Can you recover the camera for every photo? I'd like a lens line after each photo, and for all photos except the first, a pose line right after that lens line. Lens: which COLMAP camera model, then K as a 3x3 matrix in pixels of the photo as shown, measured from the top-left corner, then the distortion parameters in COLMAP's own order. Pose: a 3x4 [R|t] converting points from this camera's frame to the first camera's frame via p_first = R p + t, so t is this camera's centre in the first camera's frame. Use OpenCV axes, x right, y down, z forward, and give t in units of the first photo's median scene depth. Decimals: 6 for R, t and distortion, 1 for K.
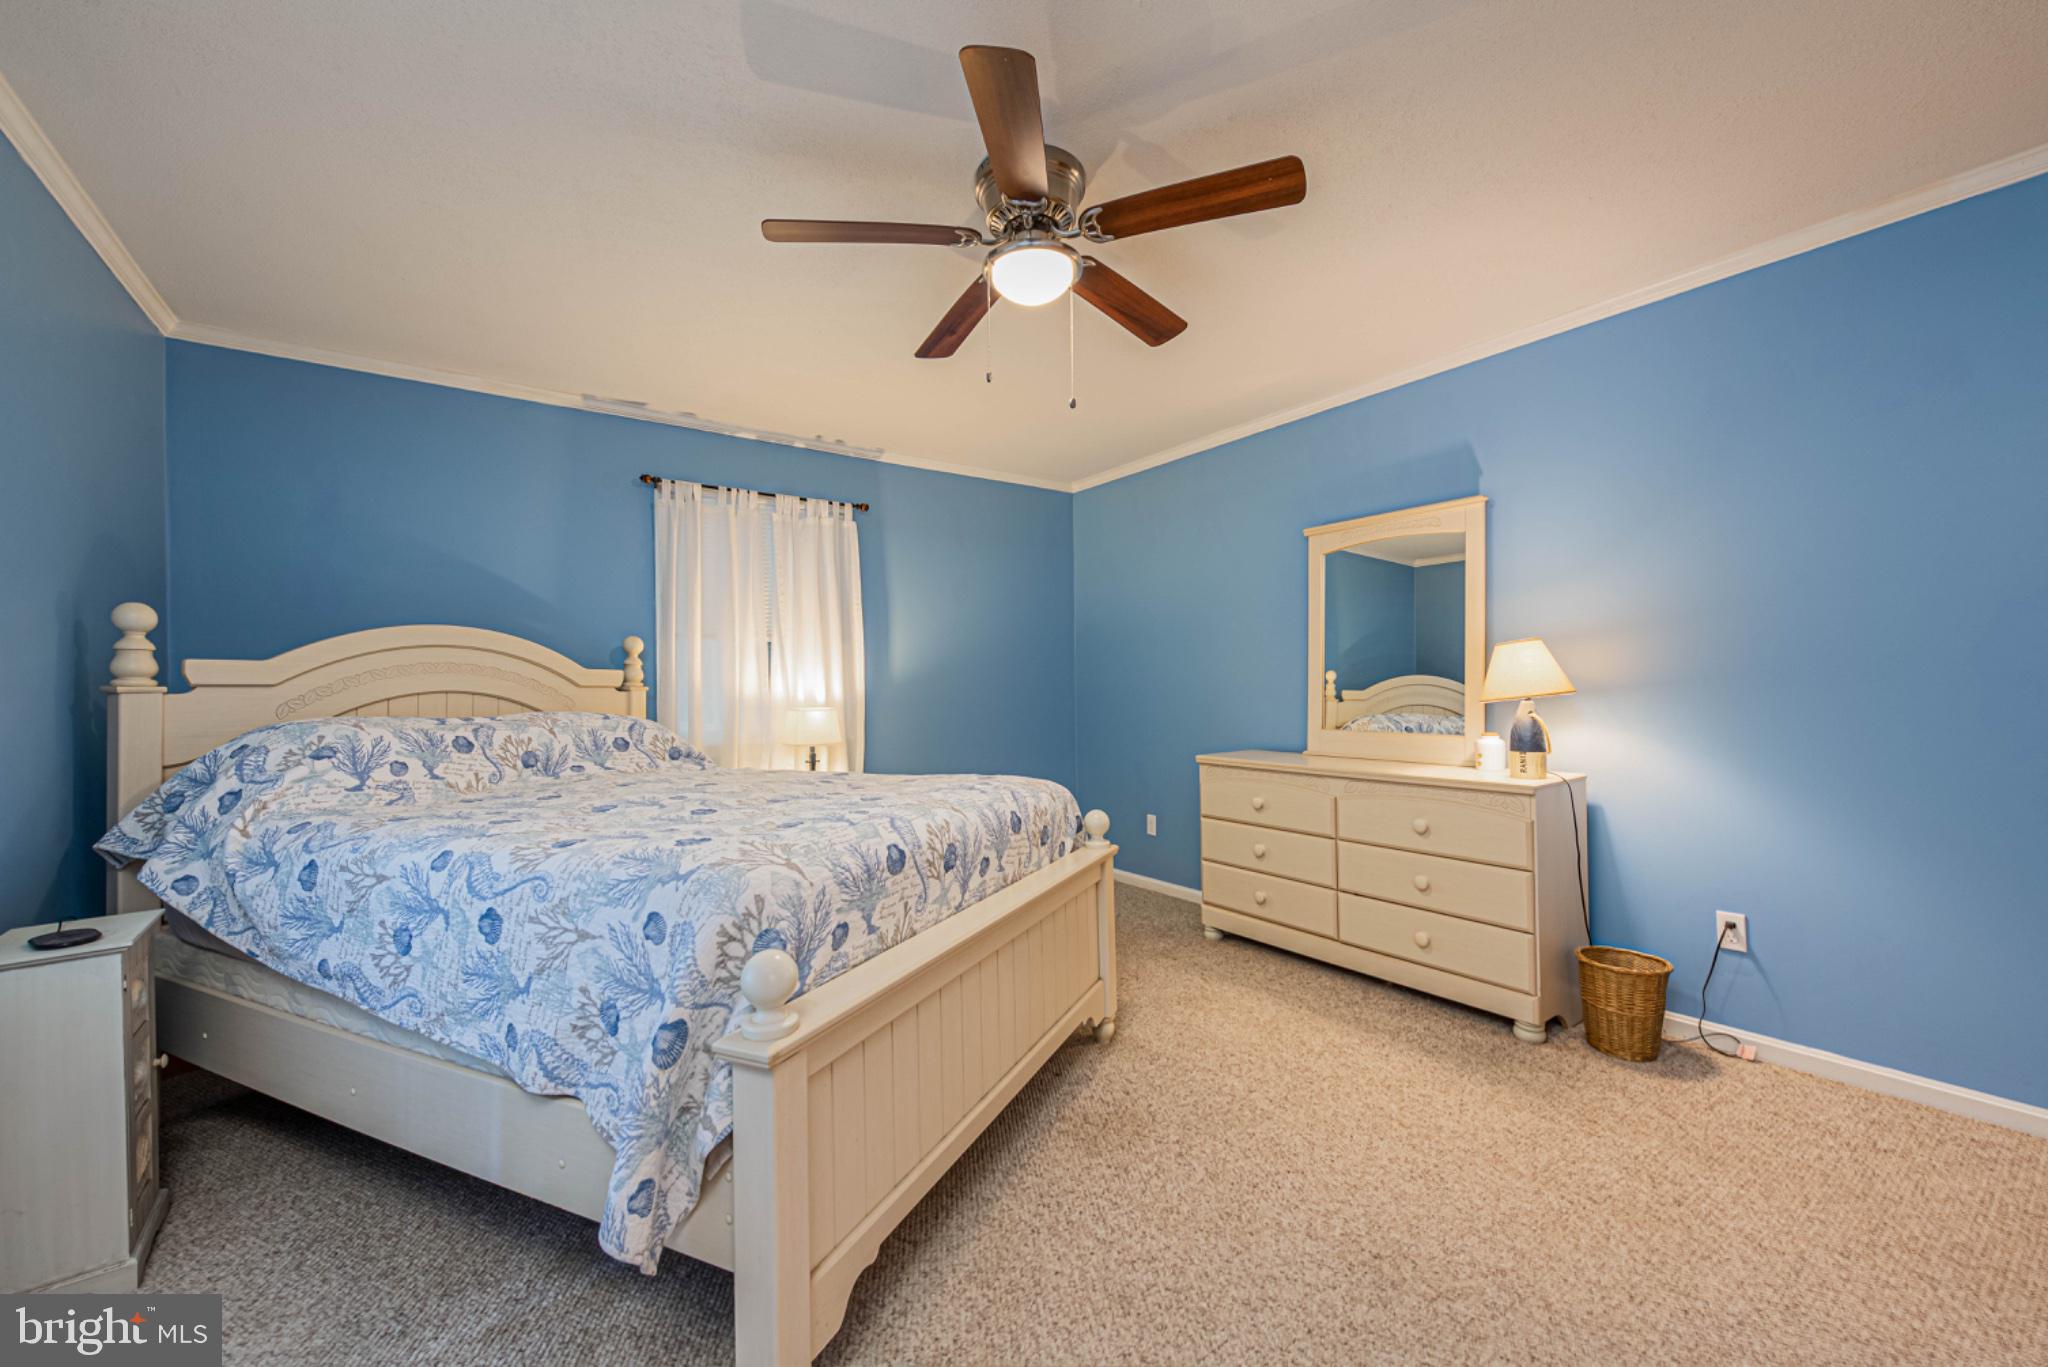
lens RADIAL K [[812.1, 0, 1027.8], [0, 812.1, 661.6], [0, 0, 1]] dist [0.004824, 0.000090]
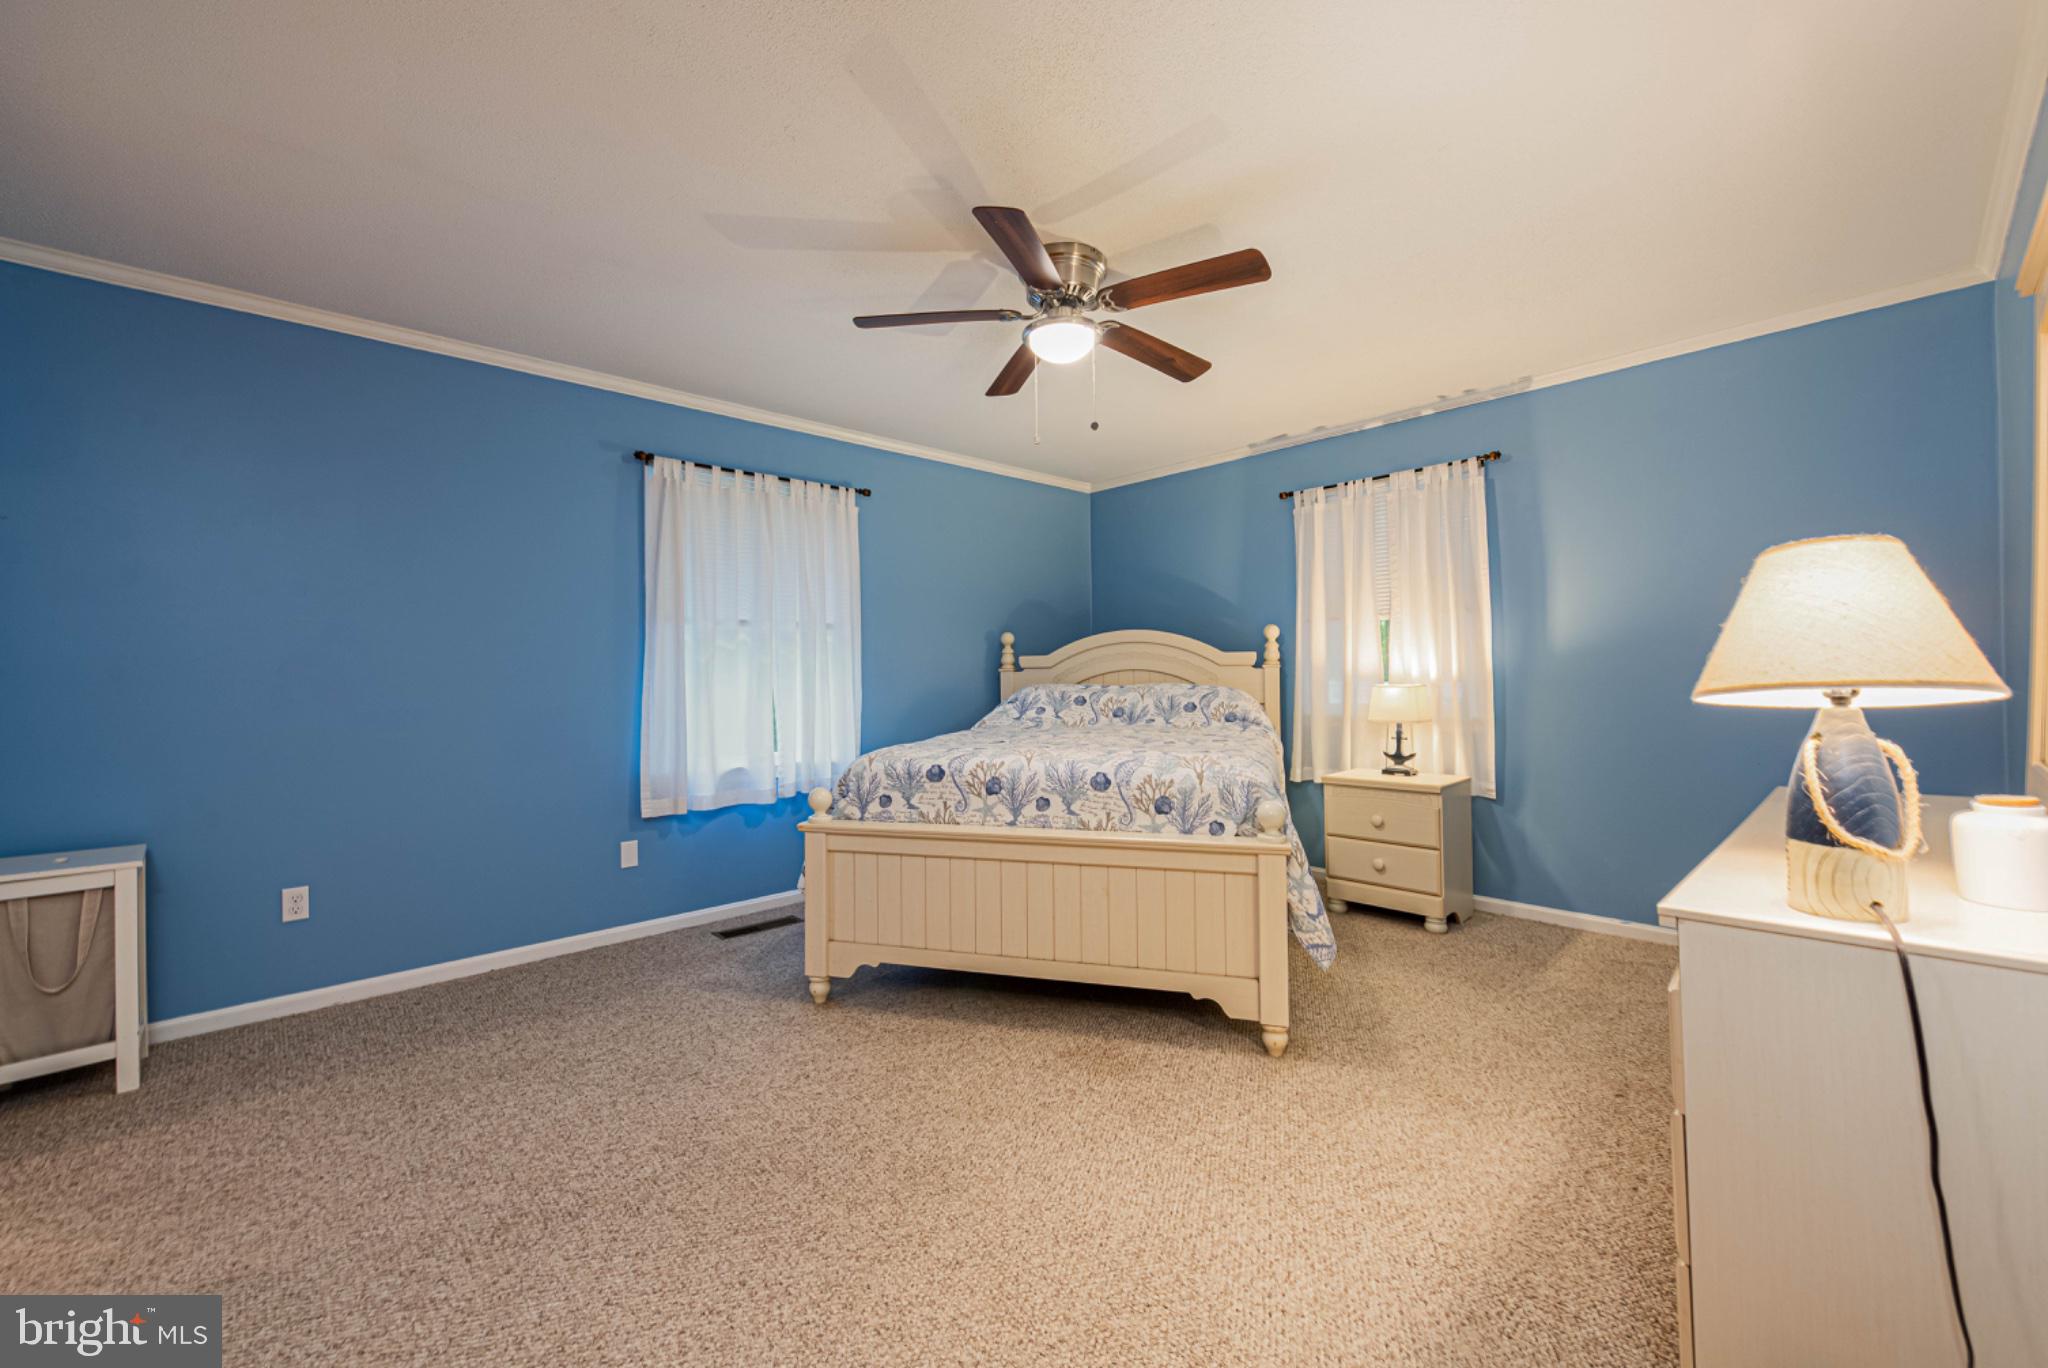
lens RADIAL K [[812.1, 0, 1027.8], [0, 812.1, 662.1], [0, 0, 1]] dist [0.004824, 0.000090]
pose [[0.122935, -0.007317, -0.992388, 0.867743], [0.046554, 0.998914, -0.001598, 0.012867], [0.991322, -0.046003, 0.123142, 0.557751]]
